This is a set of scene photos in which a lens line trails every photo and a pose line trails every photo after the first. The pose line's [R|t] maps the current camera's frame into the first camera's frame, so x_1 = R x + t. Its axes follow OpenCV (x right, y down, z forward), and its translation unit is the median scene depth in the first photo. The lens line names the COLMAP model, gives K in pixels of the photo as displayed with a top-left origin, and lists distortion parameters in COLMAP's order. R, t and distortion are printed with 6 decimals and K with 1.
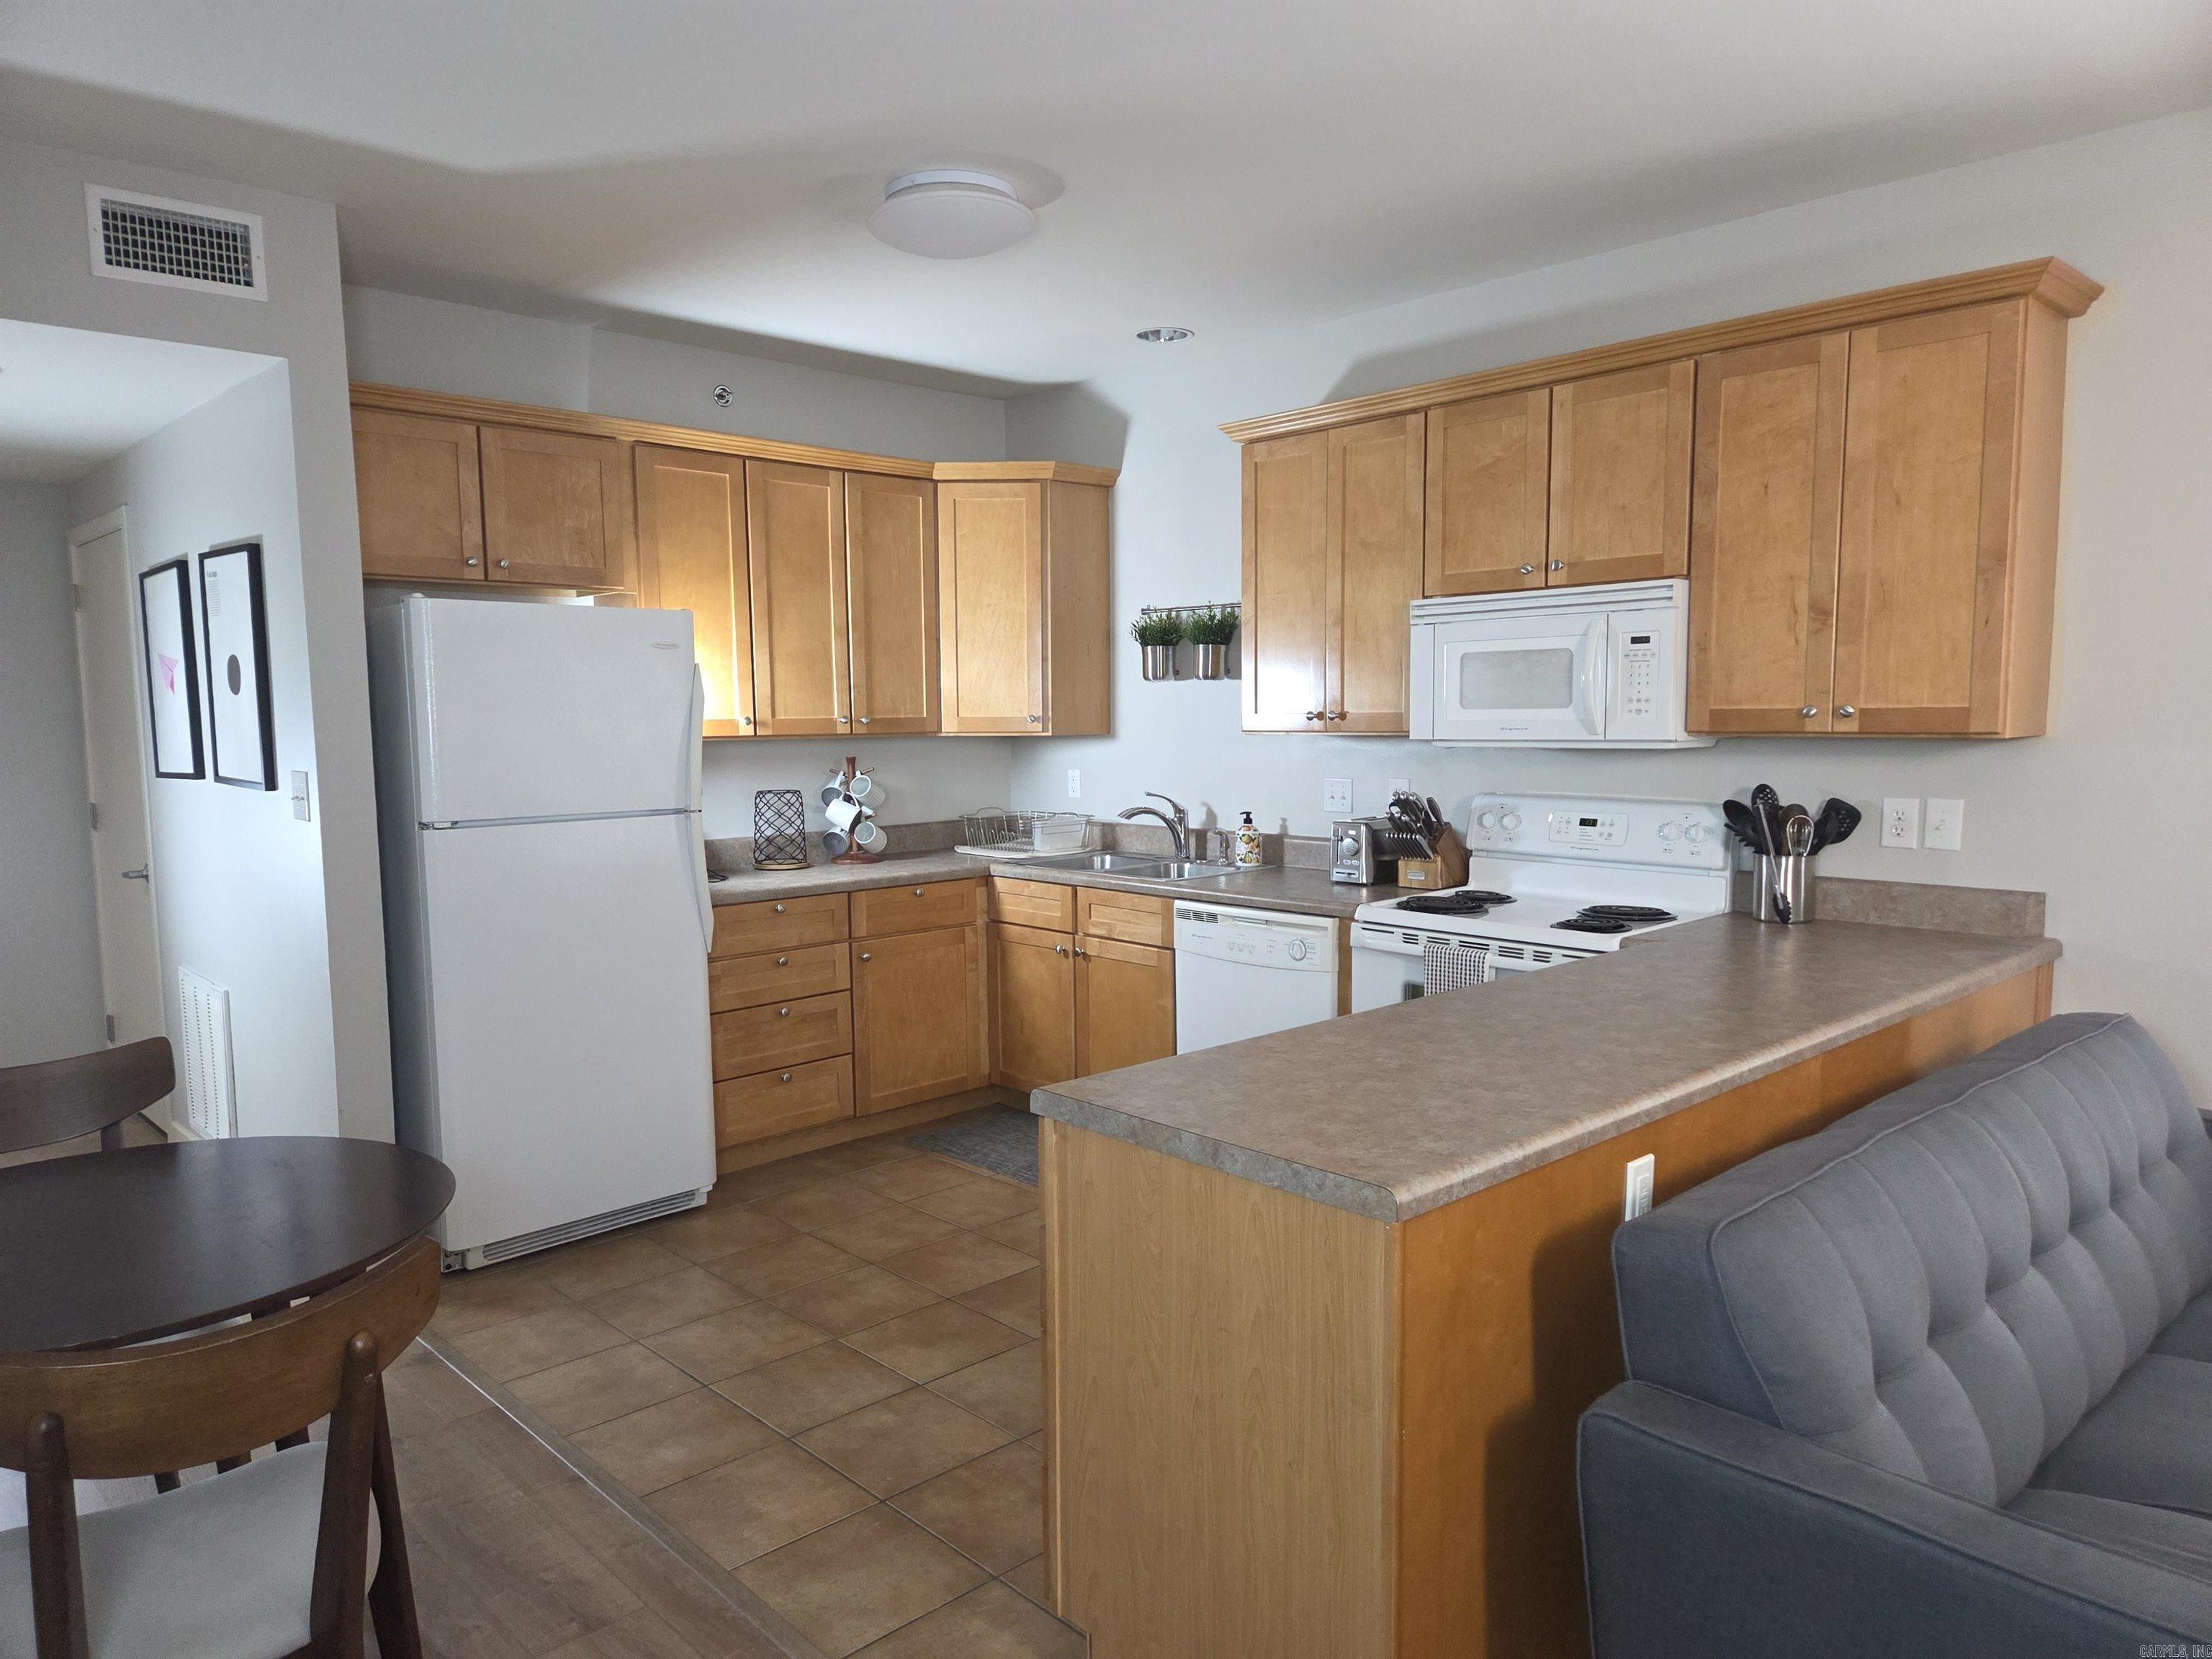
lens RADIAL K [[1484.7, 0, 1084.6], [0, 1484.7, 851.5], [0, 0, 1]] dist [0.069670, -0.055361]
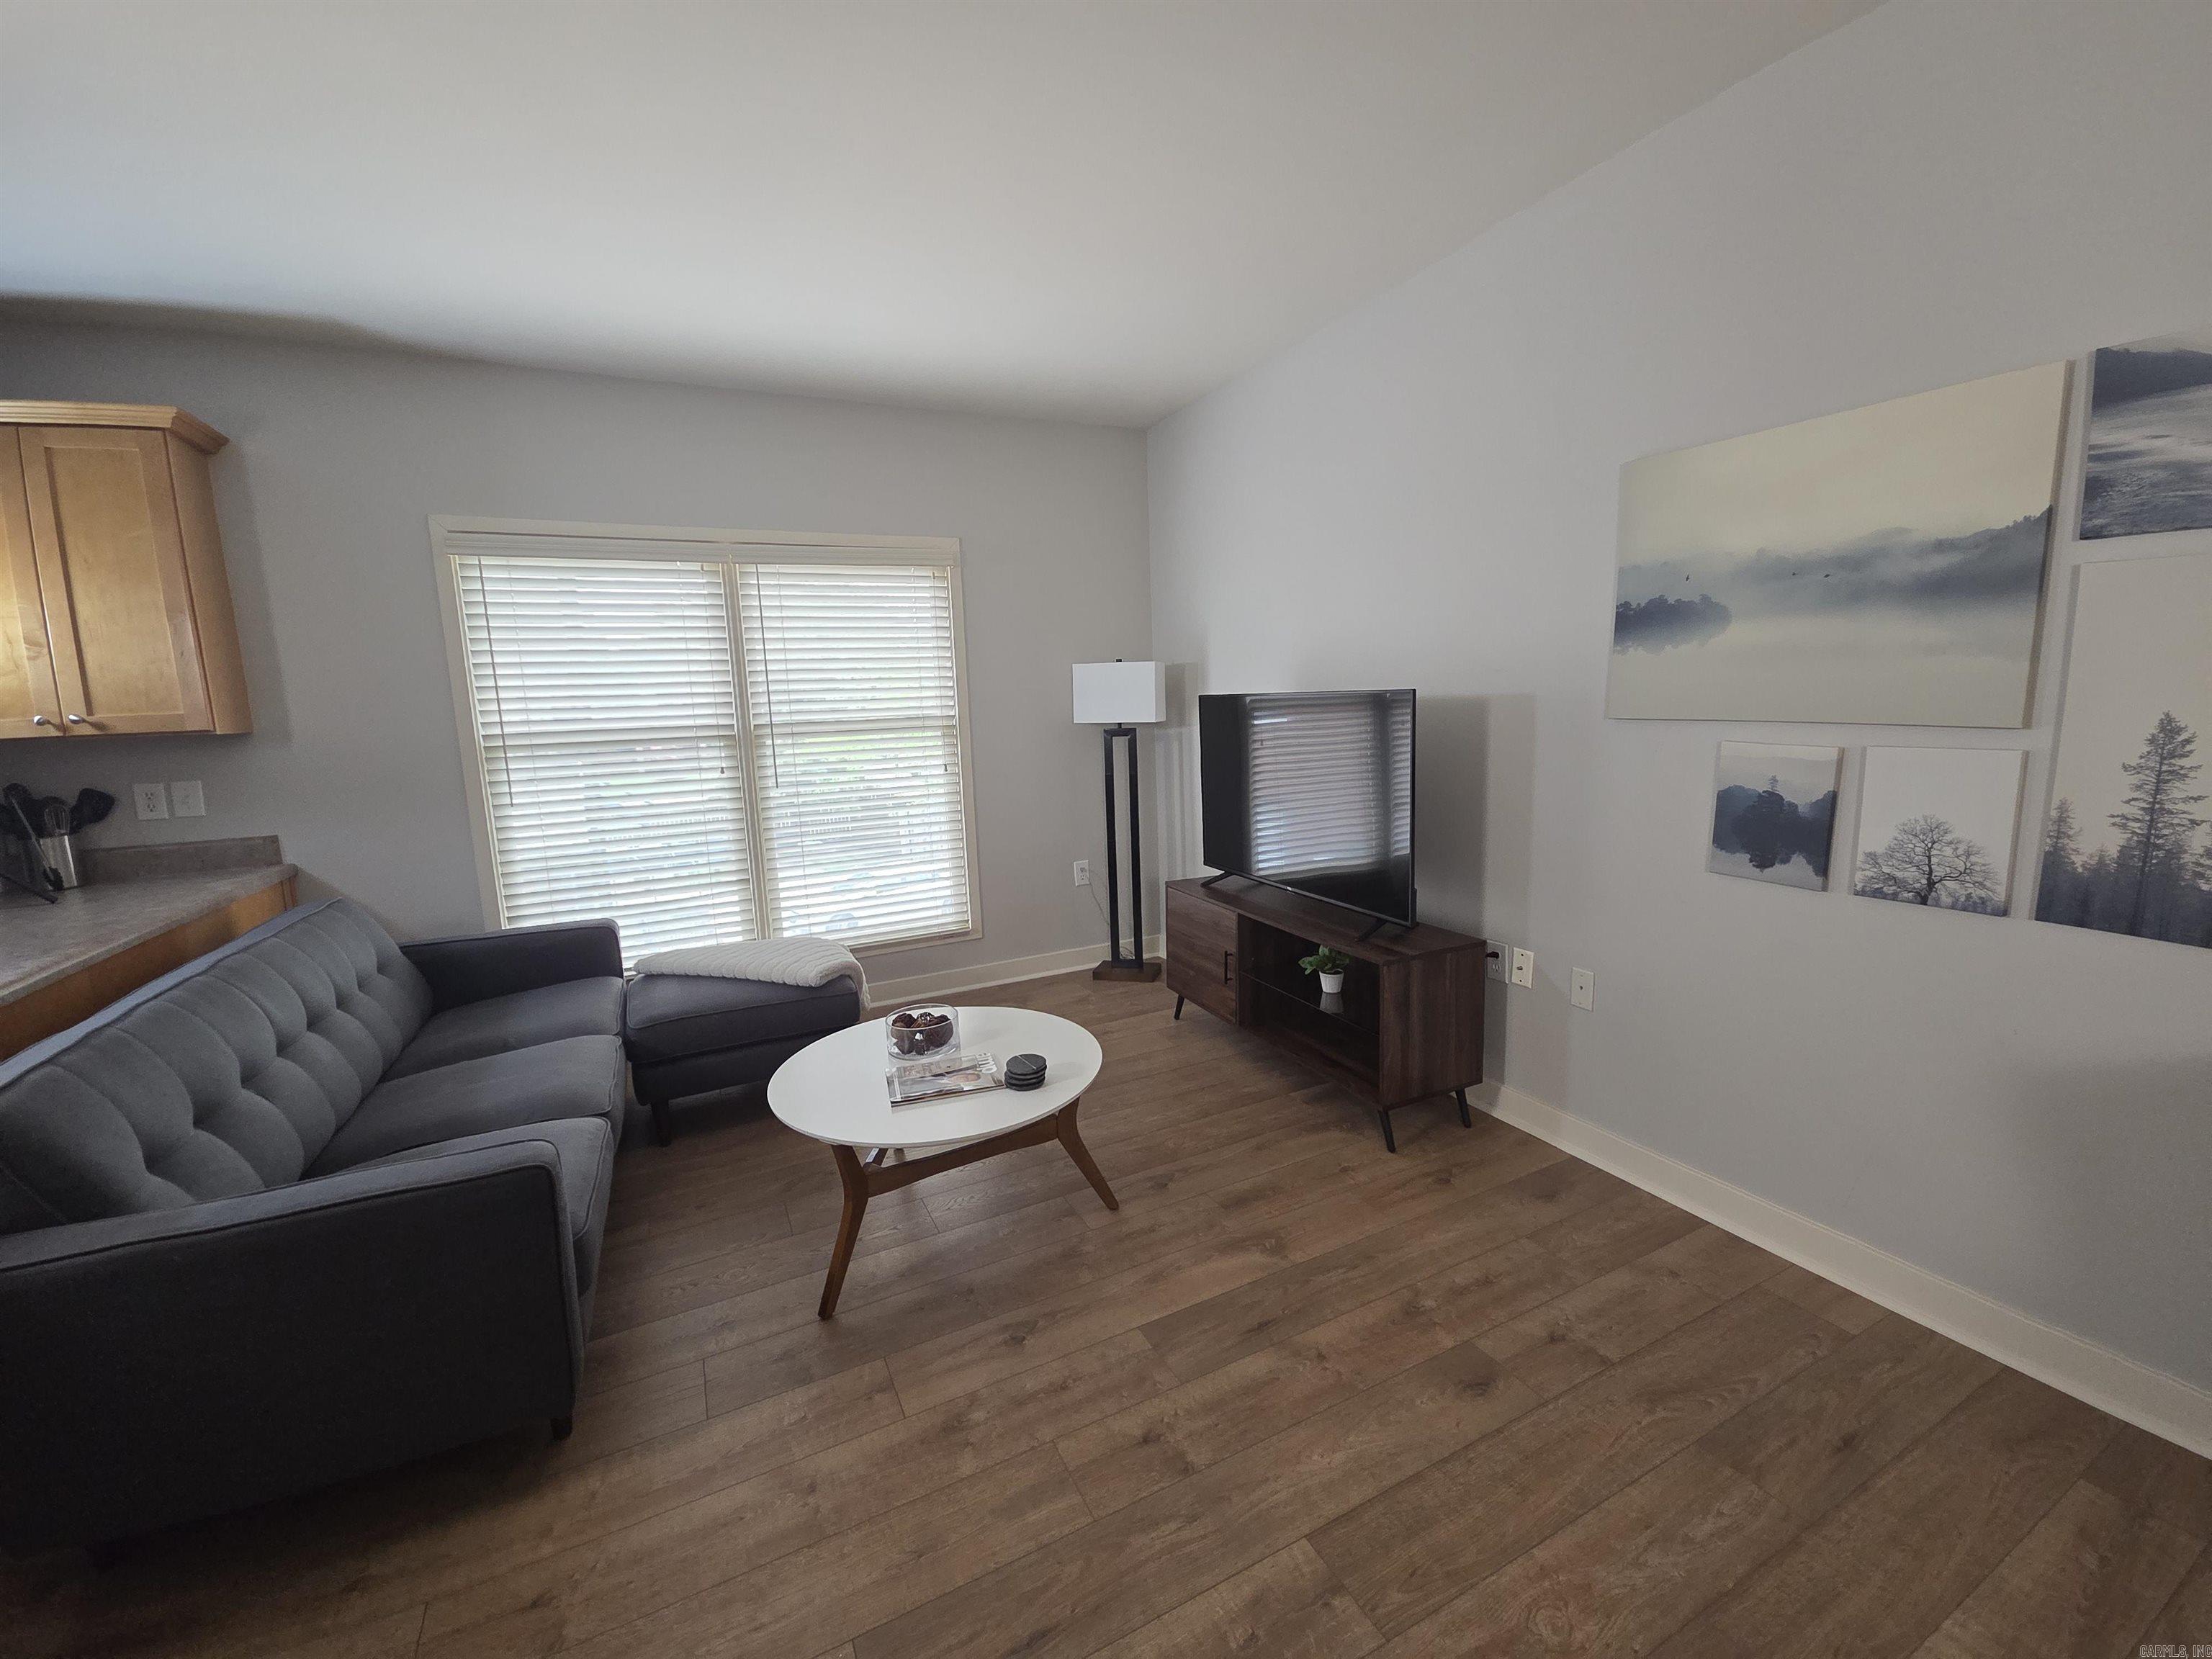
lens RADIAL K [[901.9, 0, 1107.1], [0, 901.9, 829.0], [0, 0, 1]] dist [0.010937, -0.006741]
pose [[0.288497, -0.137422, 0.947568, 0.009610], [0.127588, 0.986339, 0.104199, 0.030912], [-0.948942, 0.090837, 0.302089, -0.070094]]
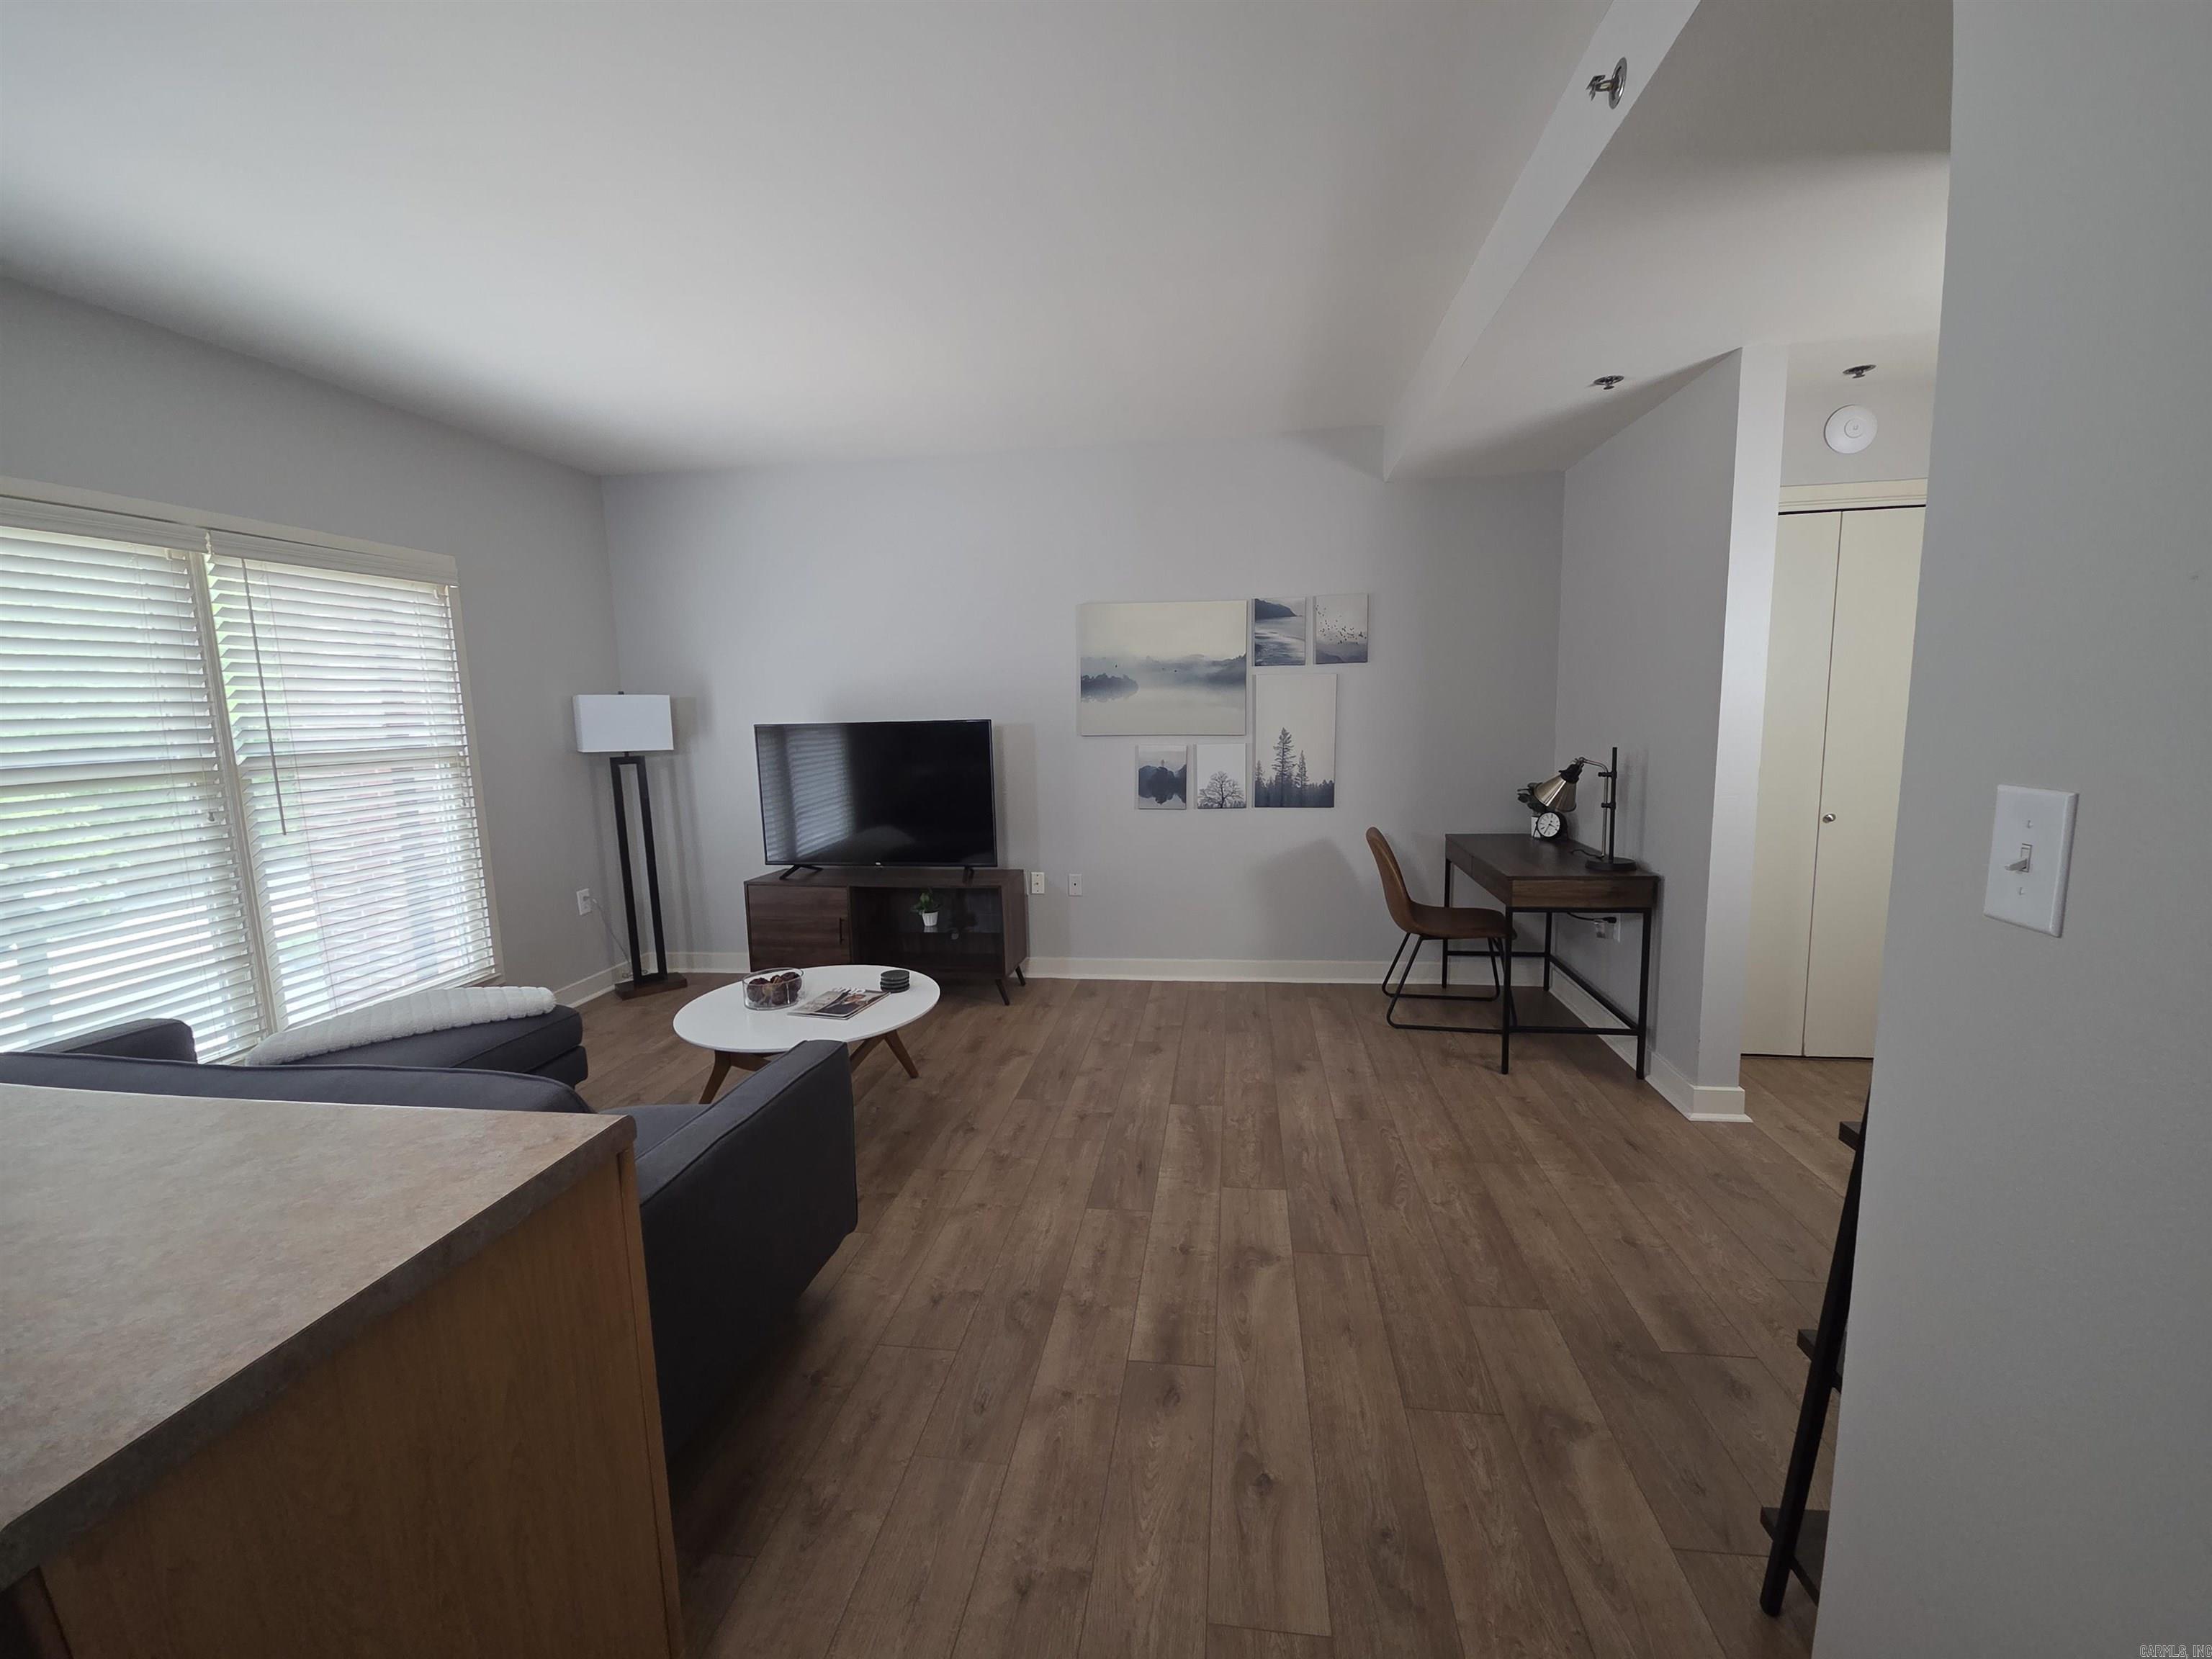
lens RADIAL K [[901.9, 0, 1108.5], [0, 901.9, 831.0], [0, 0, 1]] dist [0.010937, -0.006741]
pose [[-0.627424, -0.075655, 0.774994, -0.249315], [0.110352, 0.976585, 0.184674, -0.031222], [-0.770819, 0.201391, -0.604384, 0.529112]]
